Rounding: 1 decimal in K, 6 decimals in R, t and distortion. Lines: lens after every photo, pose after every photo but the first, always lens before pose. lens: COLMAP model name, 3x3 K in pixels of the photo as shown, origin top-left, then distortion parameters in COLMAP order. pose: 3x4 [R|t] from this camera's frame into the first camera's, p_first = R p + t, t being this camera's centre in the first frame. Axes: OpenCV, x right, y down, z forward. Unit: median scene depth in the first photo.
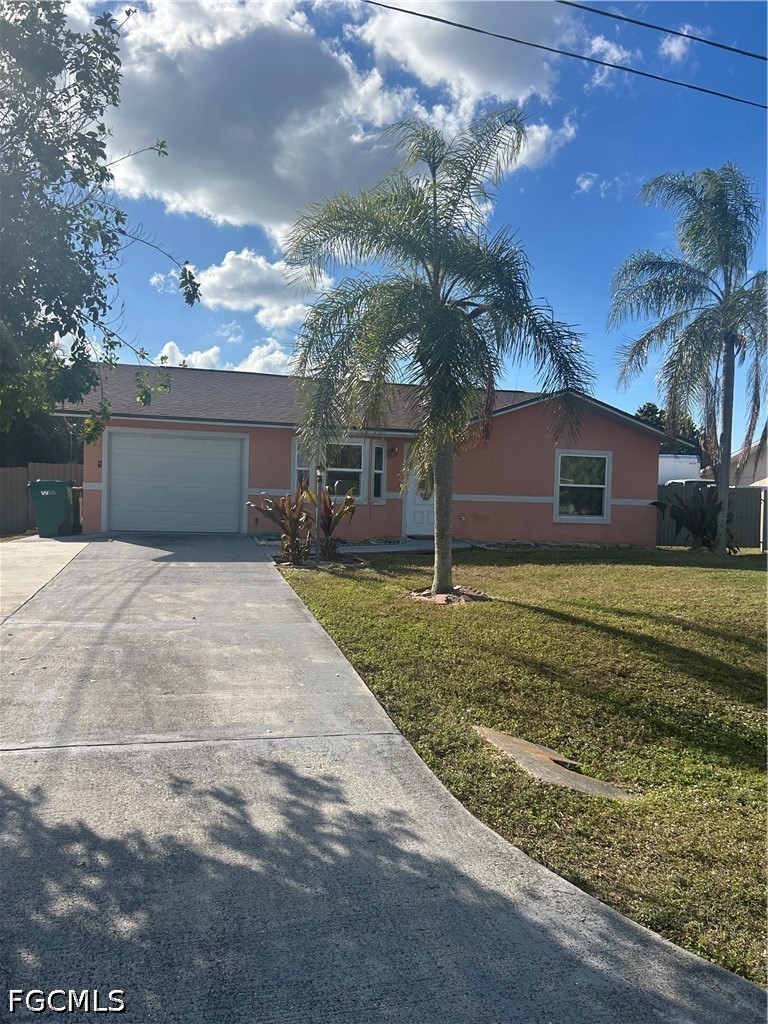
lens RADIAL K [[791.4, 0, 384.0], [0, 791.4, 512.0], [0, 0, 1]] dist [0.092092, -0.083699]
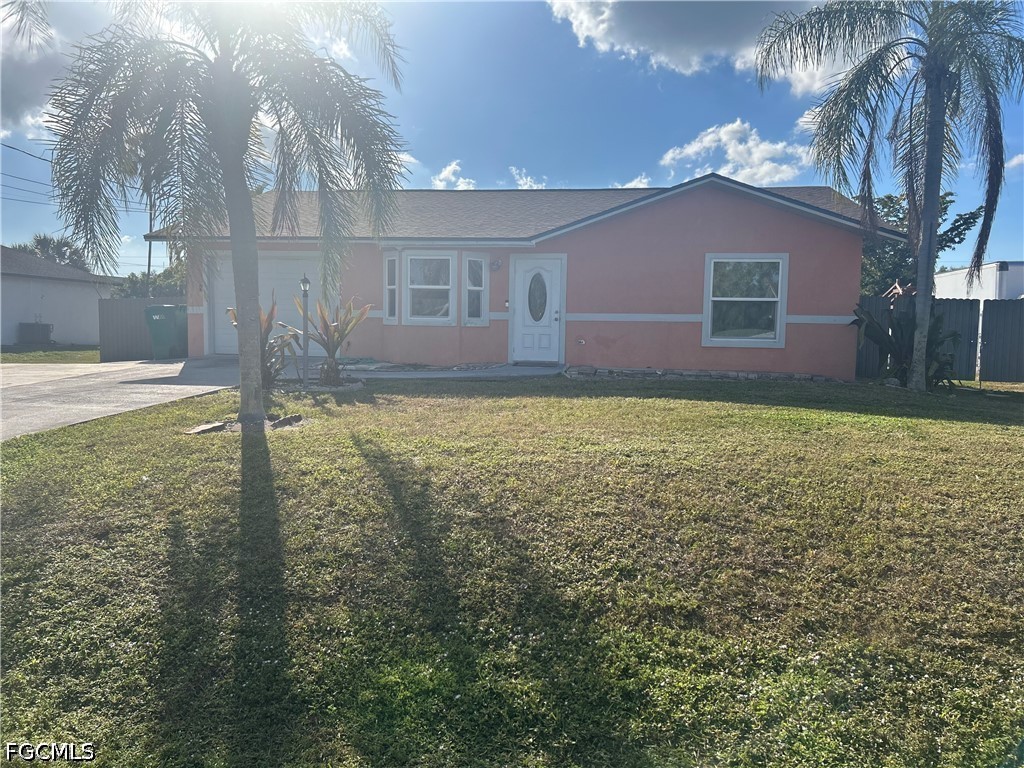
lens RADIAL K [[791.4, 0, 512.0], [0, 791.4, 384.0], [0, 0, 1]] dist [0.092092, -0.083699]
pose [[0.916522, 0.013847, -0.399744, 0.358430], [0.002831, 0.999151, 0.041101, 0.017508], [0.399974, -0.038802, 0.915705, 0.190268]]
